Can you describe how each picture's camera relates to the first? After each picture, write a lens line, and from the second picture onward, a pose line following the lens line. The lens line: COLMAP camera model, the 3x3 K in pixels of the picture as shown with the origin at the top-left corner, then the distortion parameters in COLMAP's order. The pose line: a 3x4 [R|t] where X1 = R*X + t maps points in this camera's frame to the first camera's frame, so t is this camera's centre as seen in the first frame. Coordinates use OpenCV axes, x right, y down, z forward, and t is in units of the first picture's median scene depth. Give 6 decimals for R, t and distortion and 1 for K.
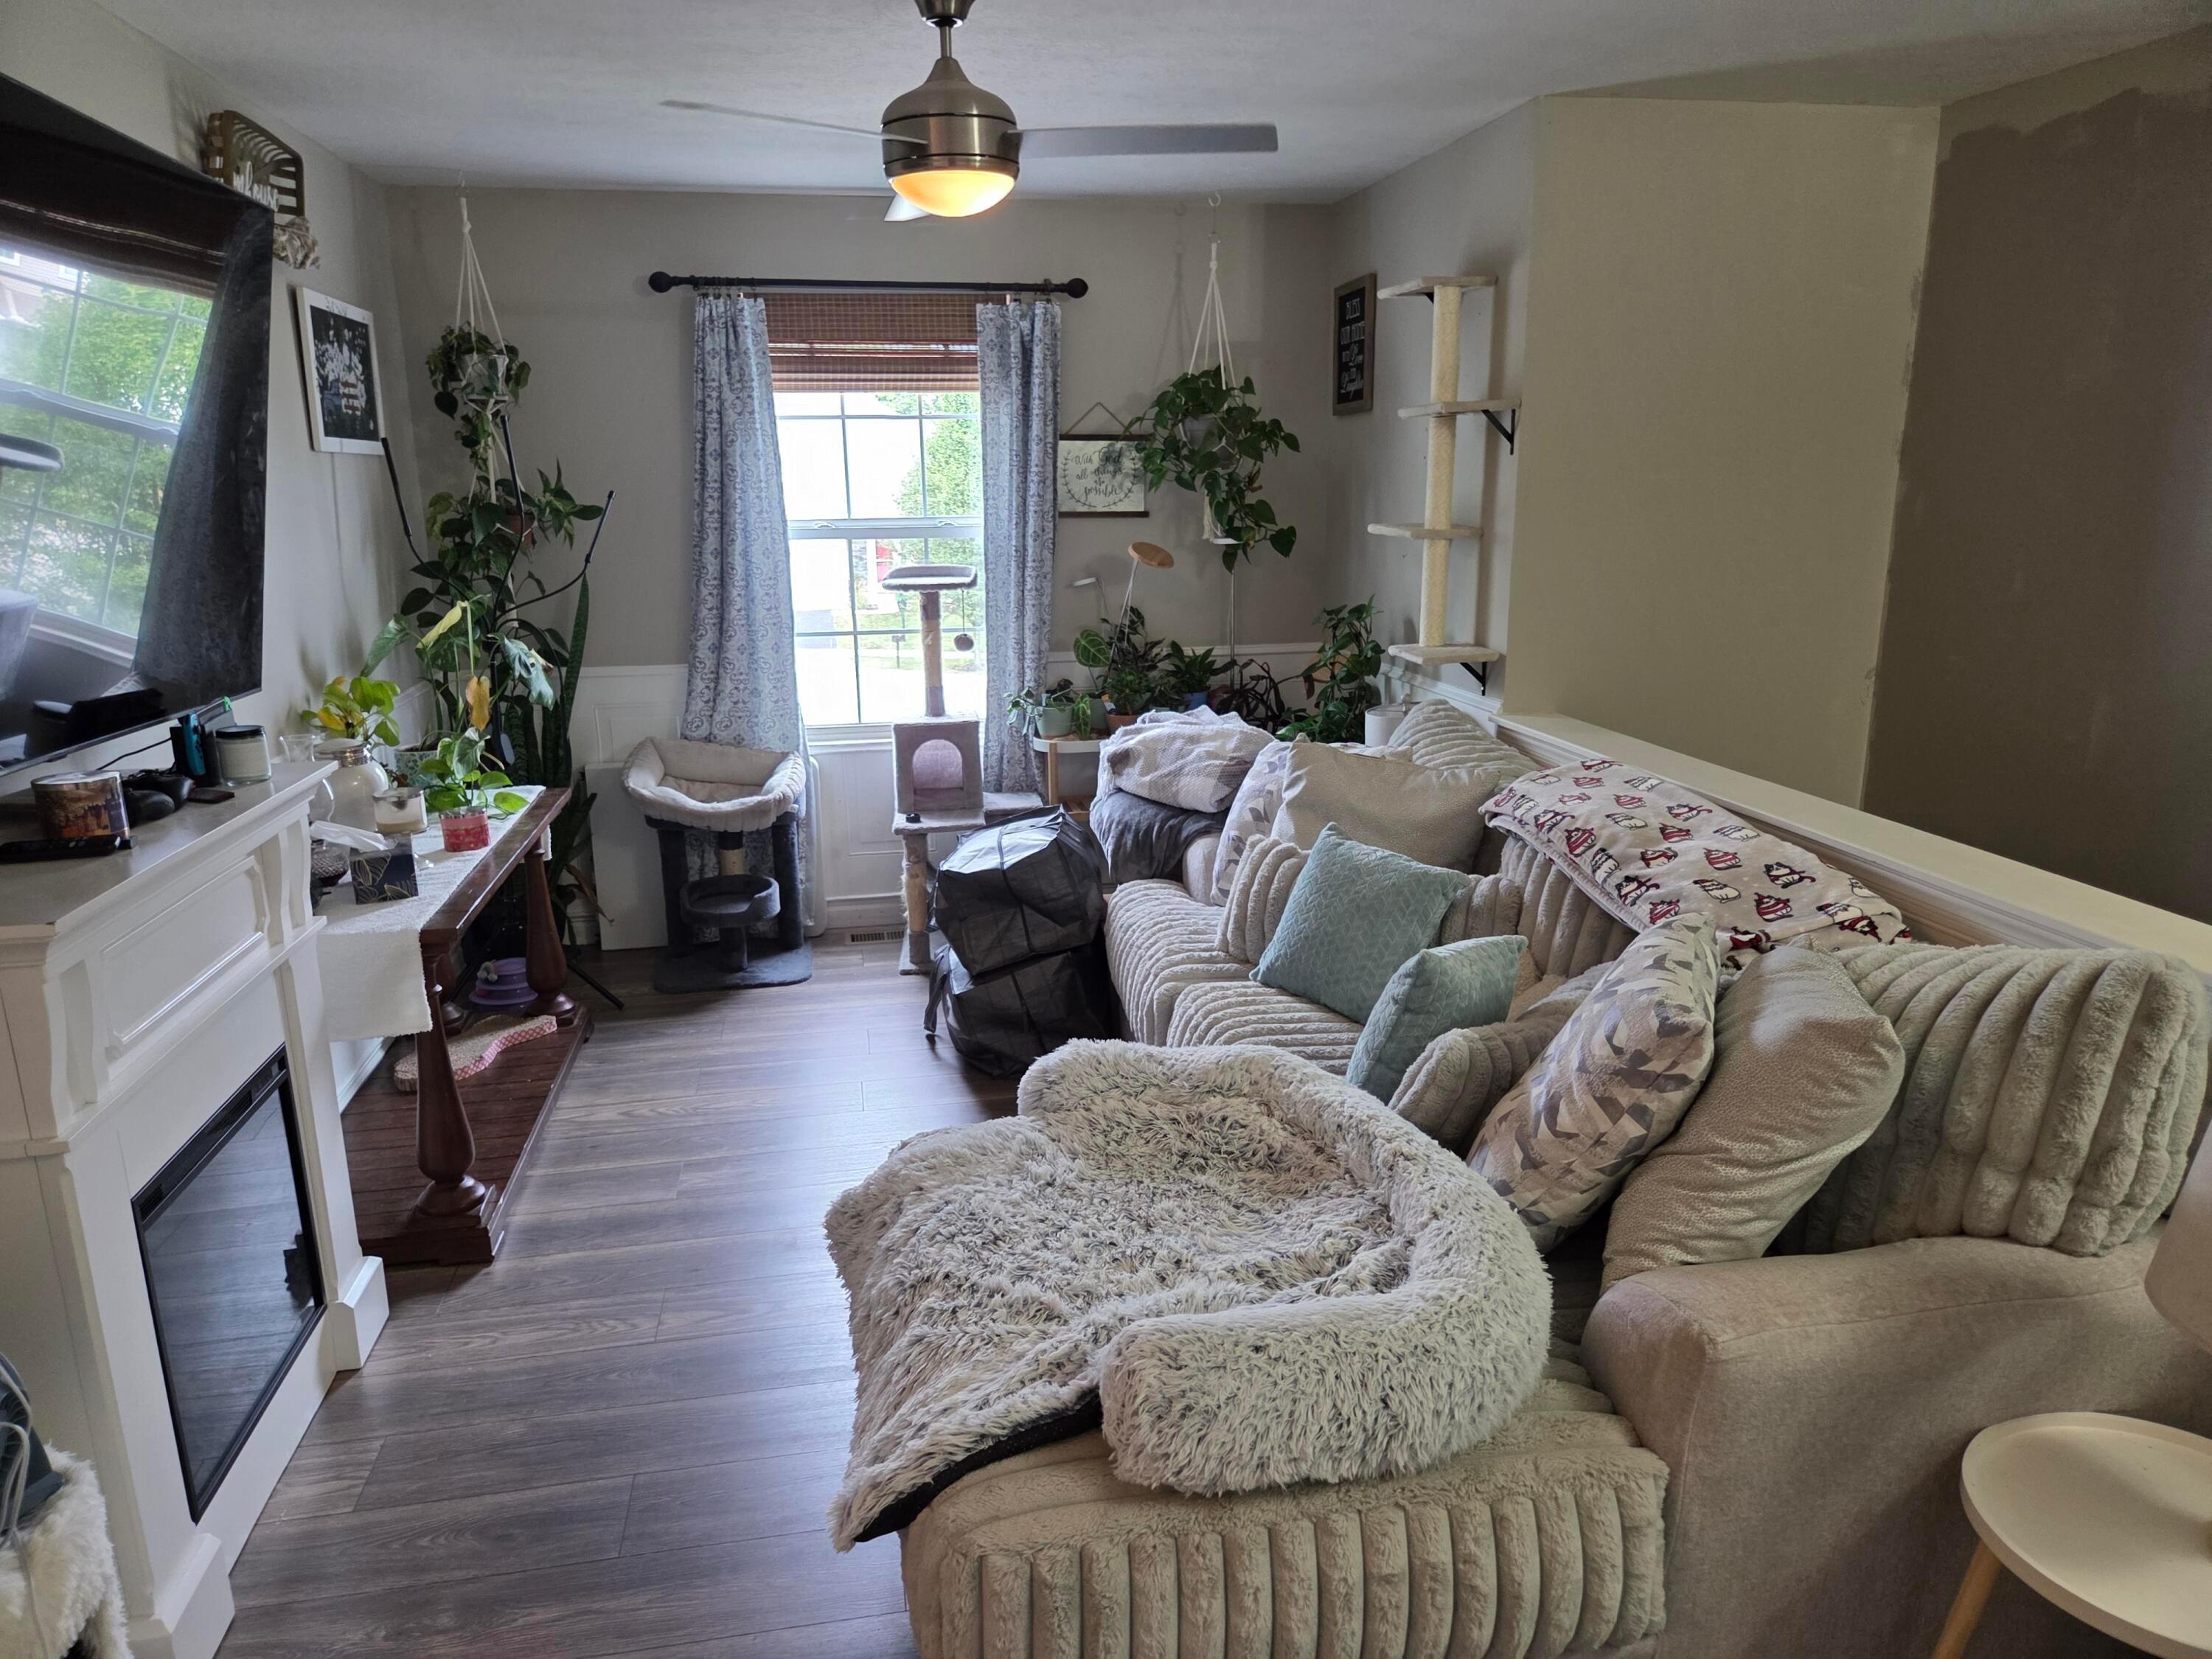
lens RADIAL K [[1457.8, 0, 1095.6], [0, 1457.8, 842.5], [0, 0, 1]] dist [0.073871, -0.075947]
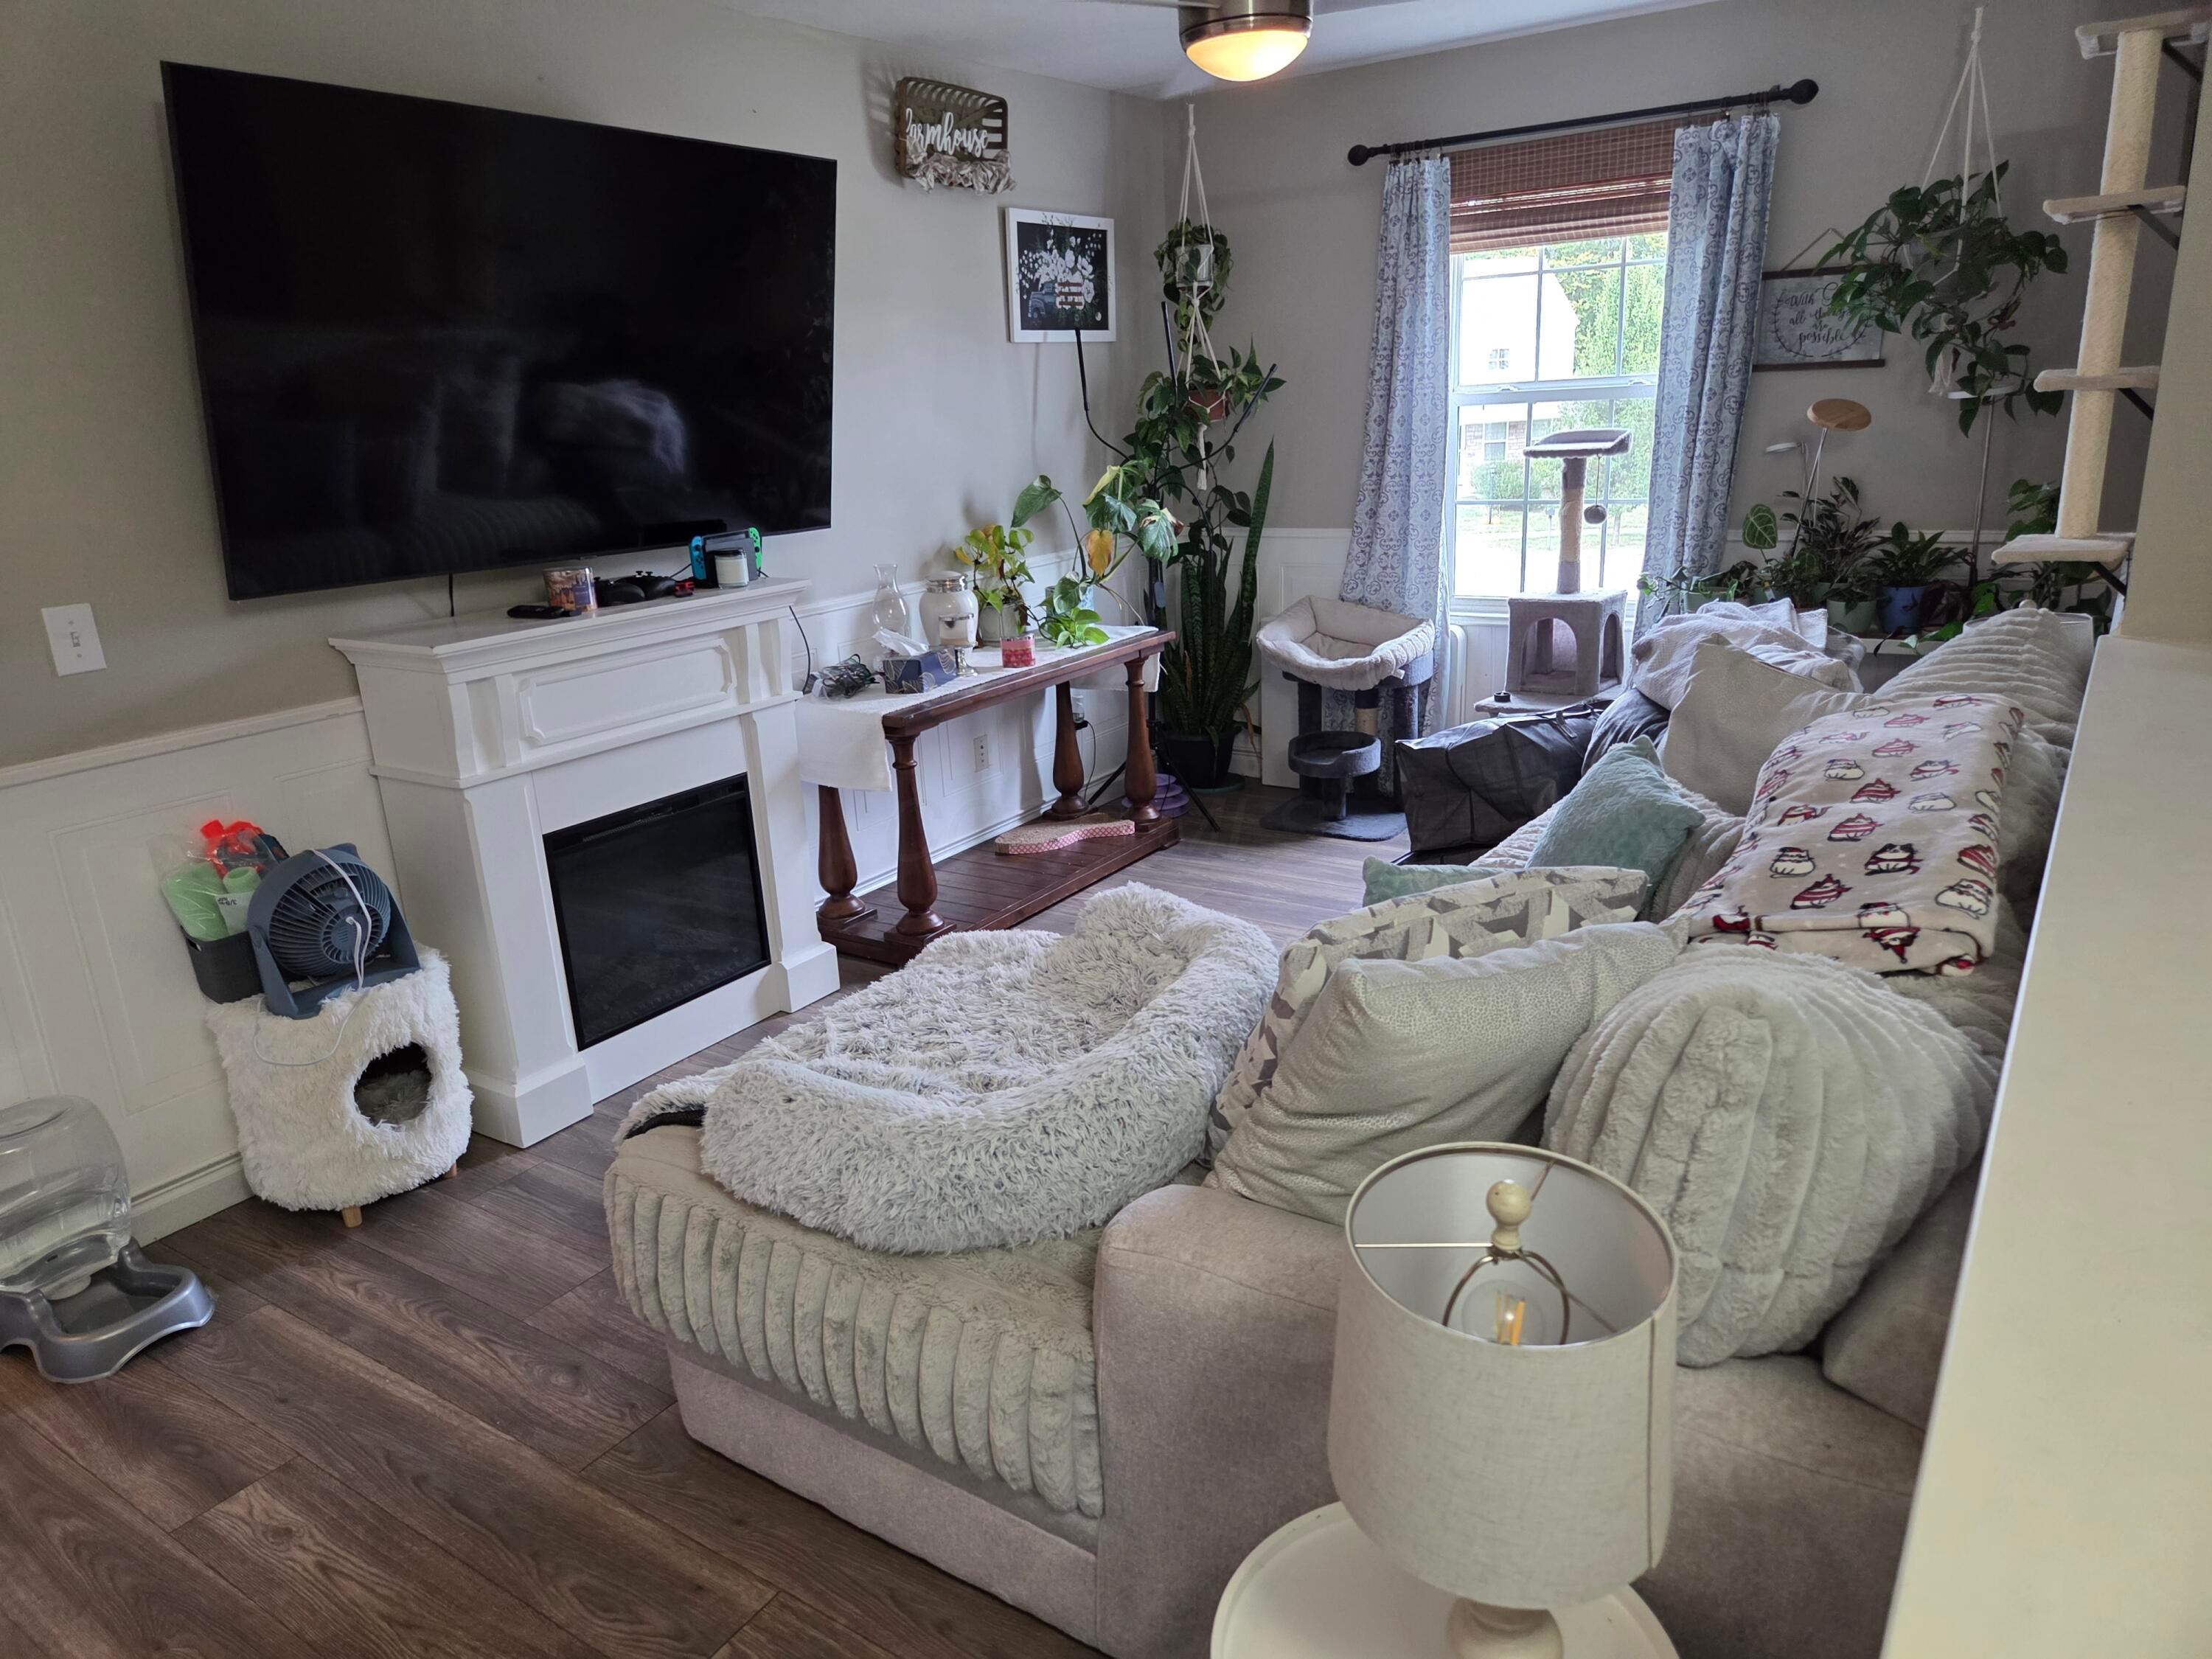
lens RADIAL K [[1457.8, 0, 1095.6], [0, 1457.8, 842.5], [0, 0, 1]] dist [0.073871, -0.075947]
pose [[0.716563, 0.186406, -0.672153, 0.356309], [-0.129332, 0.982427, 0.134576, -0.017894], [0.685427, -0.009501, 0.728079, 0.103972]]
